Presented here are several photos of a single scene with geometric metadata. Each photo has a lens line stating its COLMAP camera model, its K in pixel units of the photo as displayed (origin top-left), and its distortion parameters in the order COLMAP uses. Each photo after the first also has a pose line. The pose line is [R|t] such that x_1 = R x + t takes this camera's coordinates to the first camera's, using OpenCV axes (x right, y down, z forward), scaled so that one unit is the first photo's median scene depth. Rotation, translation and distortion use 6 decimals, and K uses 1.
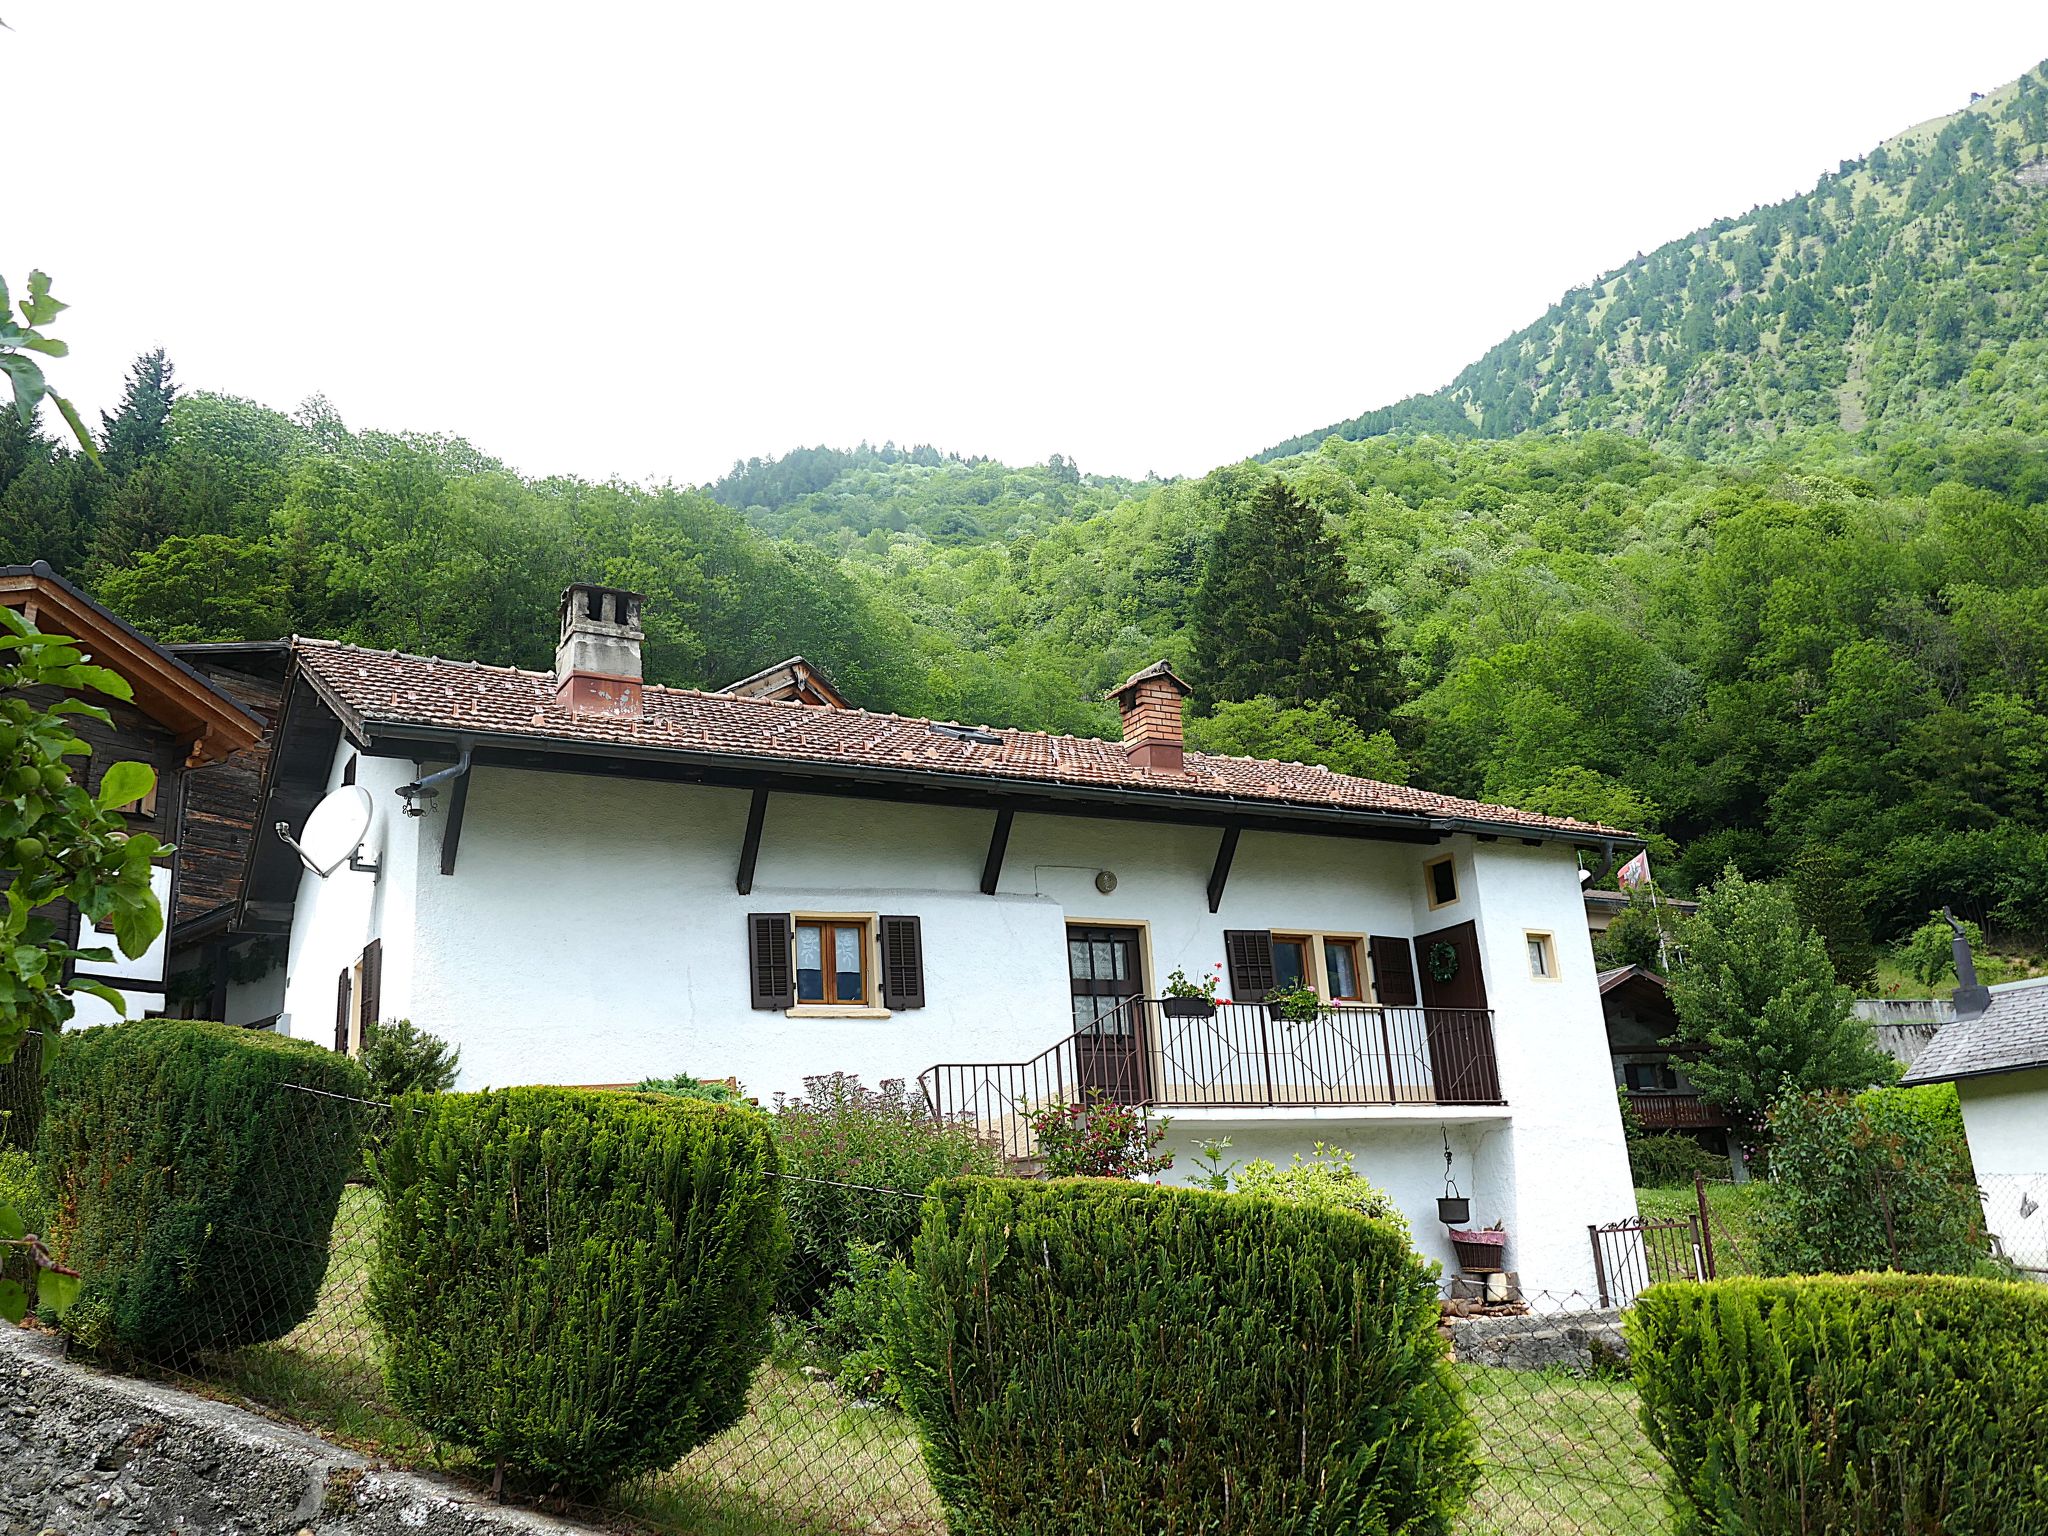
lens RADIAL K [[1631.0, 0, 1012.5], [0, 1631.0, 767.7], [0, 0, 1]] dist [-0.031255, 0.008601]
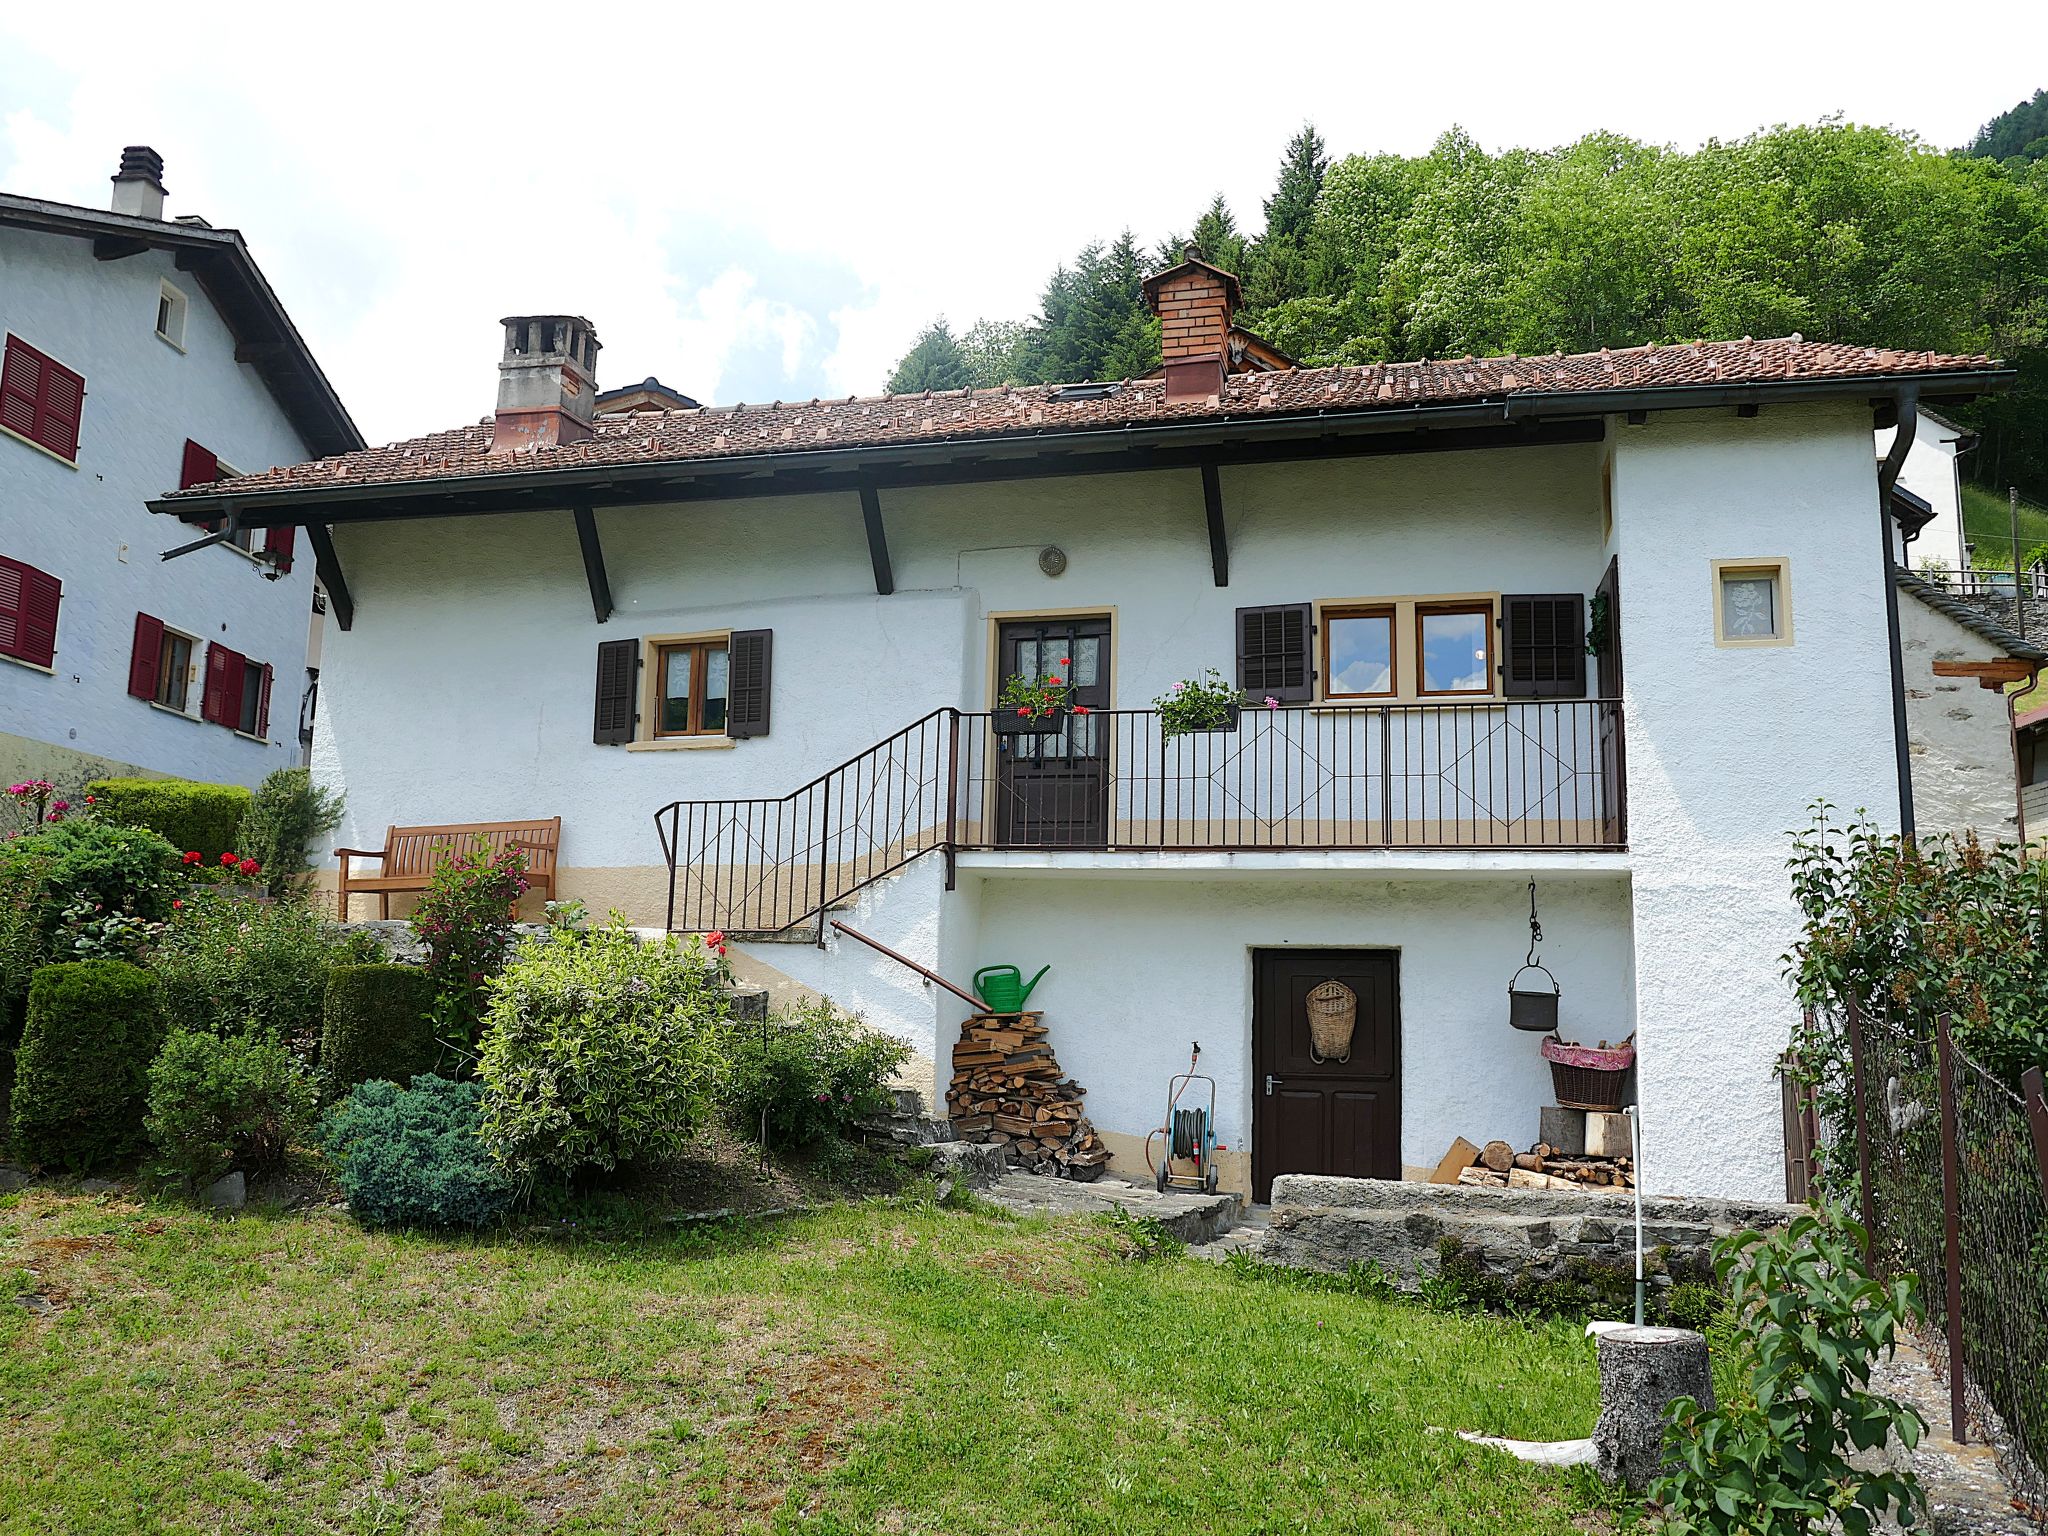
lens RADIAL K [[1631.0, 0, 1012.5], [0, 1631.0, 767.7], [0, 0, 1]] dist [-0.031255, 0.008601]
pose [[0.738293, -0.023883, -0.674057, 0.564146], [0.136437, 0.984001, 0.114574, 0.075748], [0.660536, -0.176556, 0.729740, 0.413195]]
